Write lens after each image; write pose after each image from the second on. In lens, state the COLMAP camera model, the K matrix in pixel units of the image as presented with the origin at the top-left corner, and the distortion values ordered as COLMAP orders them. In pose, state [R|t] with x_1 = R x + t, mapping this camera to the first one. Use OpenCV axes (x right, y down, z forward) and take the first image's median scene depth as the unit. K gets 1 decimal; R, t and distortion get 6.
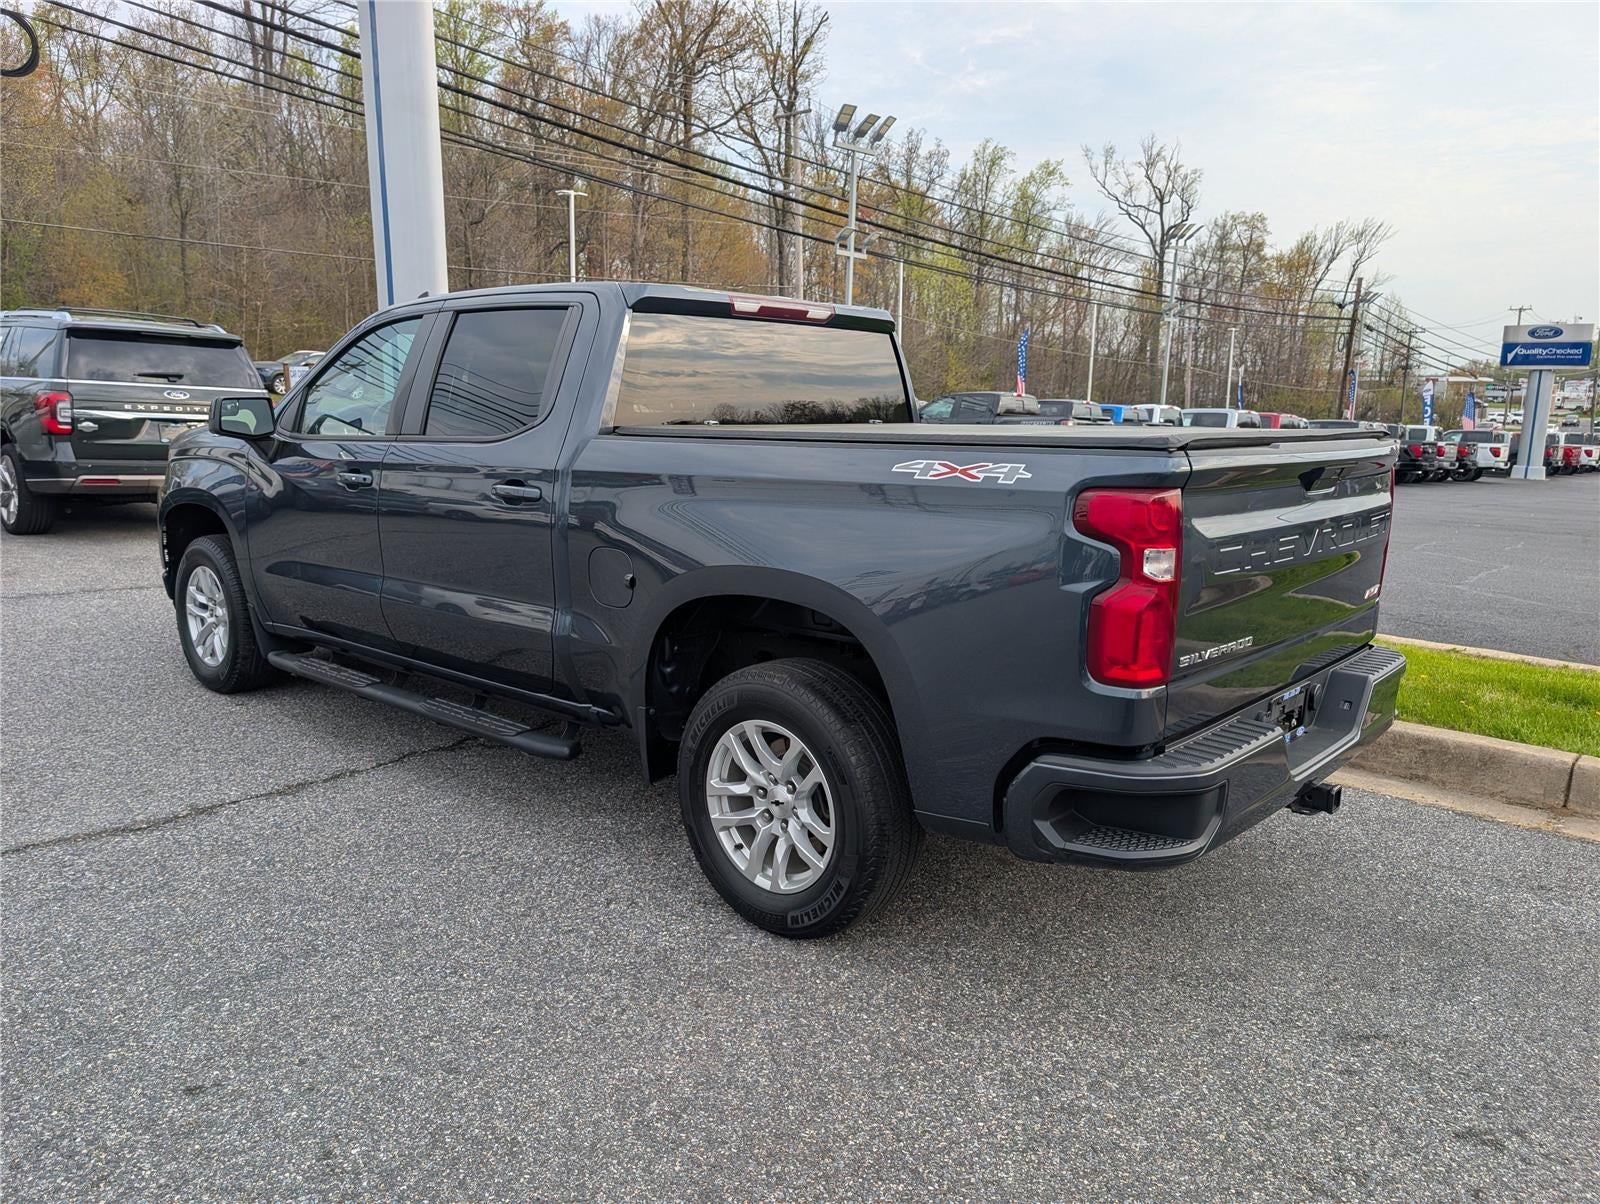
lens RADIAL K [[1155.3, 0, 799.6], [0, 1155.3, 625.2], [0, 0, 1]] dist [0.005374, 0.003380]
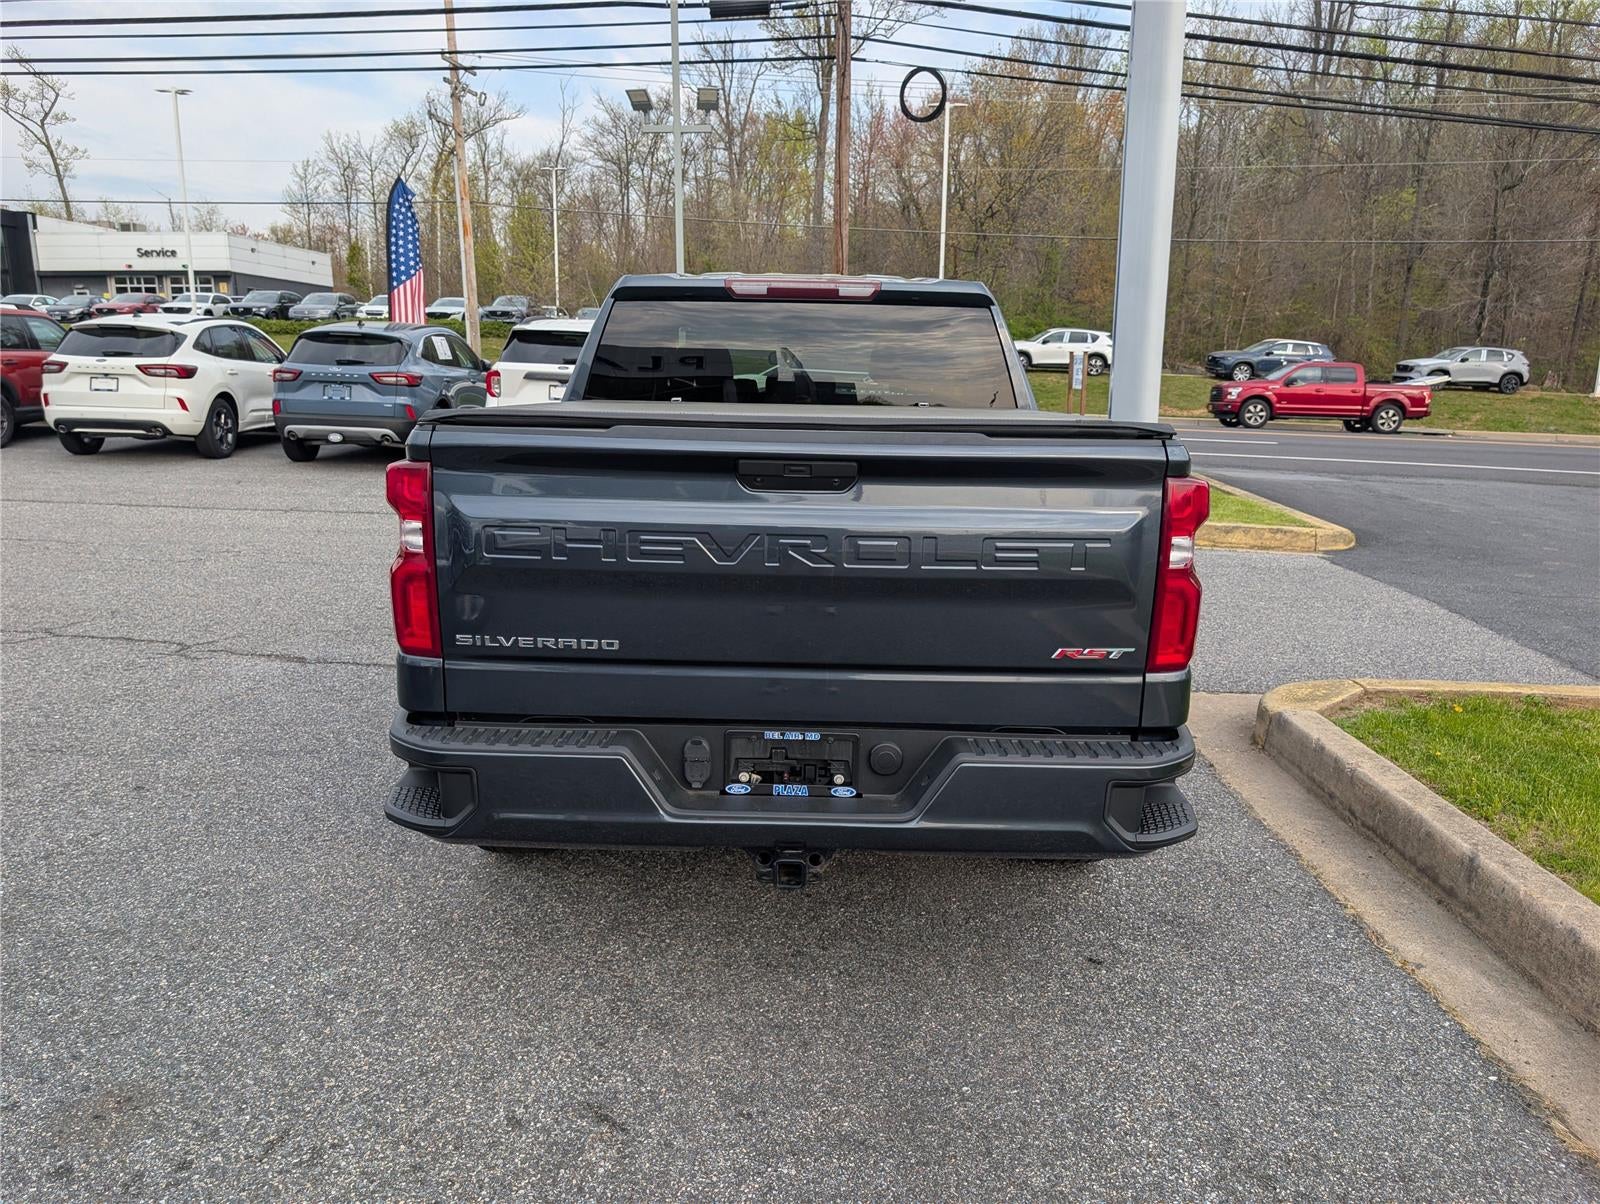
lens RADIAL K [[1151.8, 0, 786.1], [0, 1151.8, 623.0], [0, 0, 1]] dist [0.008780, -0.002634]
pose [[0.655471, 0.159158, -0.738259, 0.720036], [-0.153691, 0.985197, 0.075939, -0.056995], [0.739416, 0.063688, 0.670229, 0.317286]]
